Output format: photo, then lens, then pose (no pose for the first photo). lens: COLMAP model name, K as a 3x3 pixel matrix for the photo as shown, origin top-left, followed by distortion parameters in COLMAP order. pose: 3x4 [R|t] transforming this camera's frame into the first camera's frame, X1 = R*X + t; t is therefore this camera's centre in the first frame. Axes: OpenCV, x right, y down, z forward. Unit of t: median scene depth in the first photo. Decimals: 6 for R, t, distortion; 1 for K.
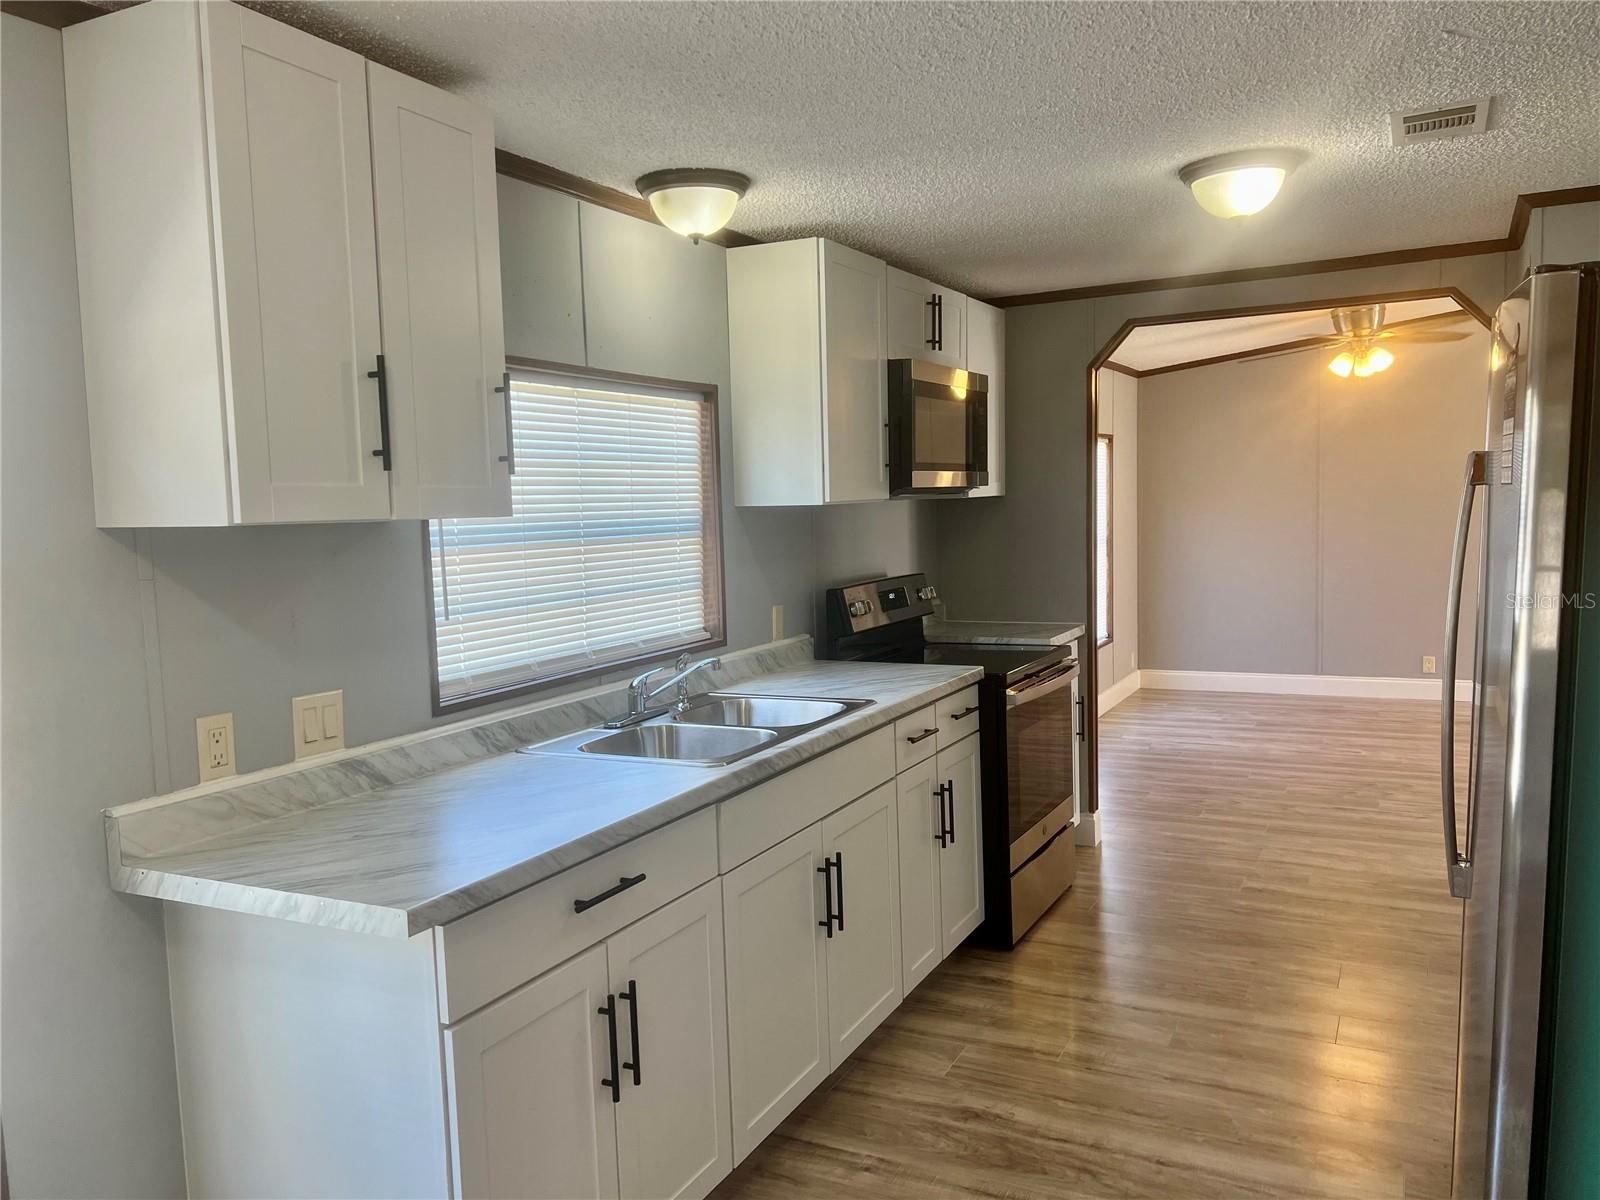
lens RADIAL K [[1214.2, 0, 810.0], [0, 1214.2, 601.5], [0, 0, 1]] dist [0.071654, -0.049904]
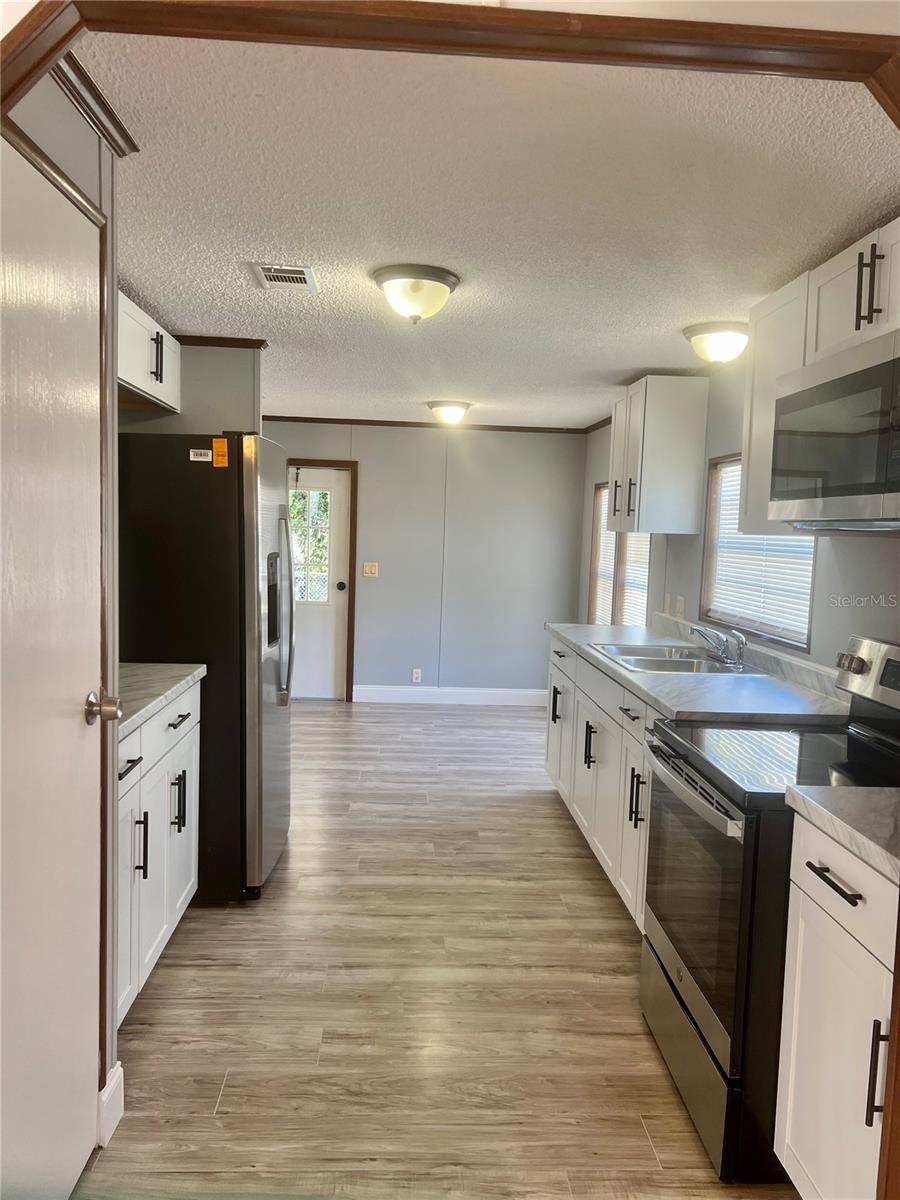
lens RADIAL K [[910.7, 0, 461.6], [0, 910.7, 599.0], [0, 0, 1]] dist [0.071654, -0.049904]
pose [[-0.859527, 0.040672, -0.509469, 0.745588], [-0.054074, 0.983997, 0.169783, -0.166242], [0.508222, 0.173482, -0.843573, 1.735850]]
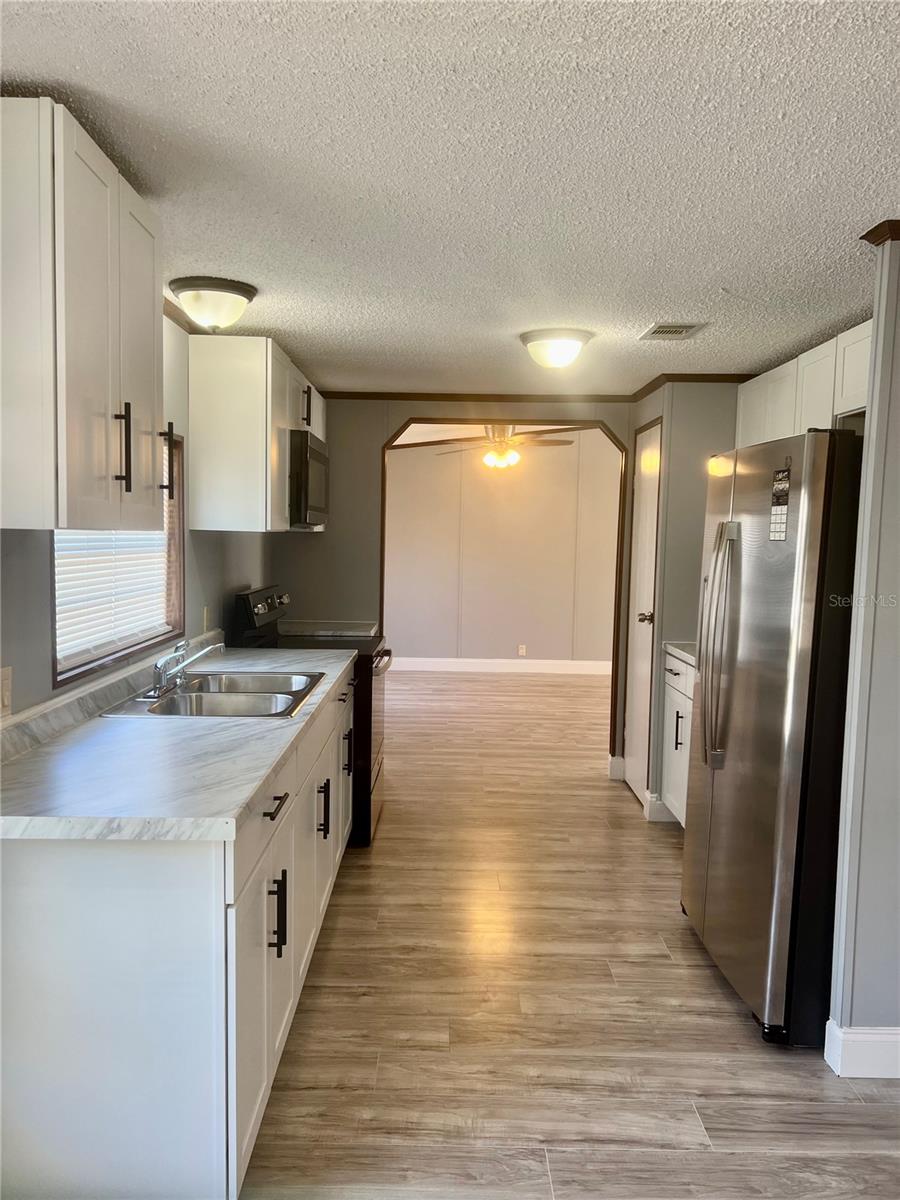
lens RADIAL K [[910.7, 0, 434.3], [0, 910.7, 603.1], [0, 0, 1]] dist [0.071654, -0.049904]
pose [[0.893922, 0.011857, 0.448065, -0.299682], [-0.007421, 0.999905, -0.011655, 0.011904], [-0.448160, 0.007094, 0.893925, -0.005055]]
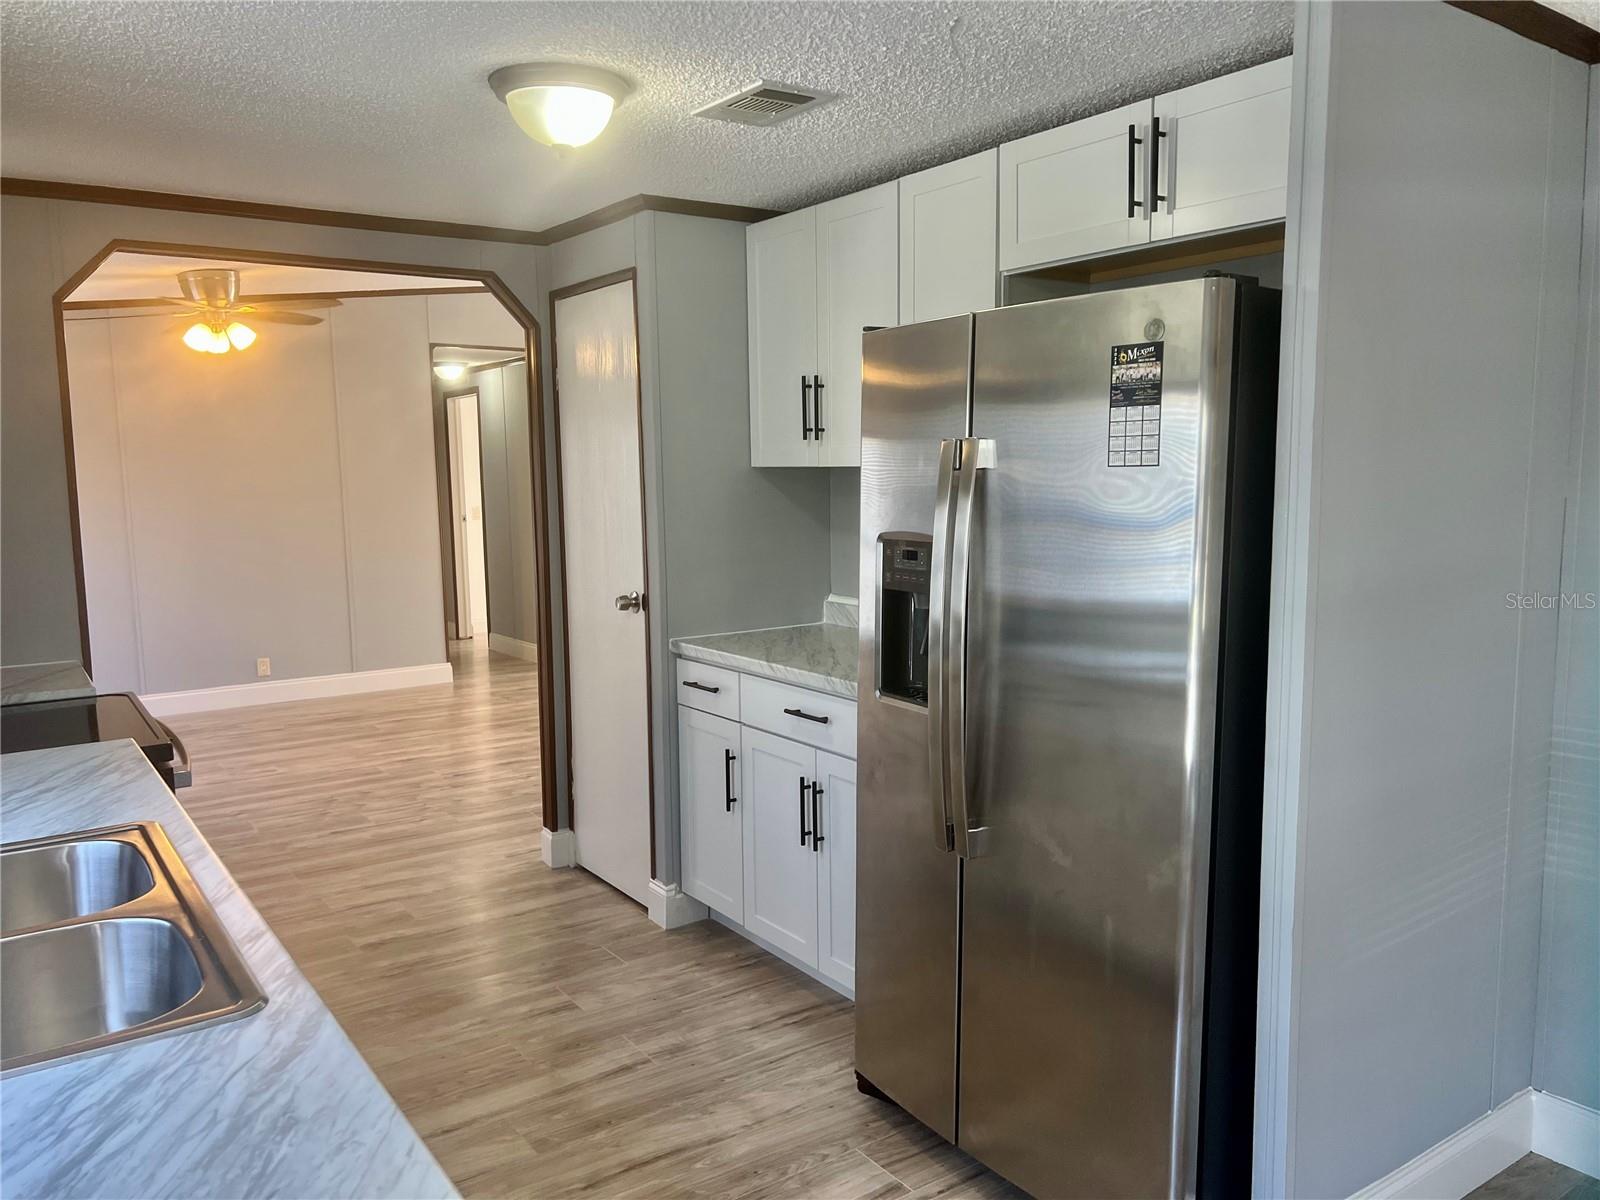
lens RADIAL K [[1214.2, 0, 807.0], [0, 1214.2, 604.2], [0, 0, 1]] dist [0.071654, -0.049904]
pose [[0.468167, -0.076709, 0.880304, -0.305296], [0.073801, 0.996139, 0.047553, -0.025583], [-0.880553, 0.042704, 0.472020, 0.429353]]
